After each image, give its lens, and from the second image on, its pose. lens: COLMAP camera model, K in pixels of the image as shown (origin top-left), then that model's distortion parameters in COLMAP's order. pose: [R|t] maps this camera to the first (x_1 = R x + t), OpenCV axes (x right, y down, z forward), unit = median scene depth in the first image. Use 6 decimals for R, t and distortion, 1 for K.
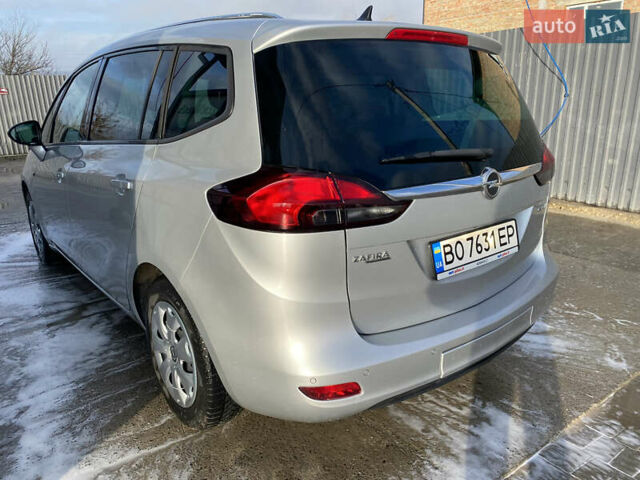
lens RADIAL K [[491.4, 0, 320.7], [0, 491.4, 238.5], [0, 0, 1]] dist [0.000843, -0.002064]
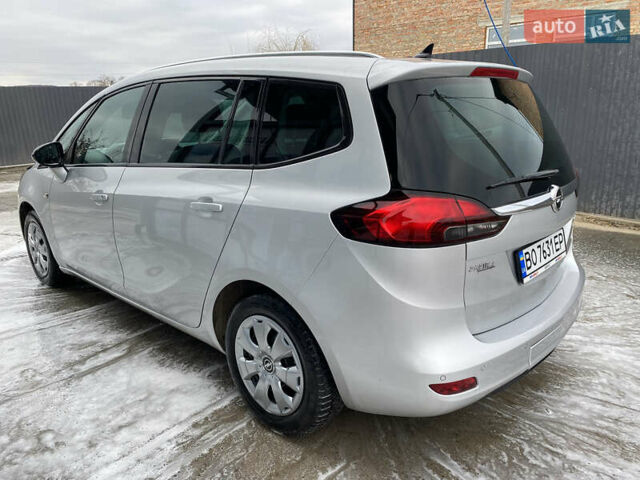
lens RADIAL K [[488.0, 0, 319.2], [0, 488.0, 231.6], [0, 0, 1]] dist [0.003317, -0.001360]
pose [[0.990209, -0.033918, 0.135409, -0.371069], [0.038216, 0.998841, -0.029275, -0.020892], [-0.134259, 0.034163, 0.990357, -0.072505]]
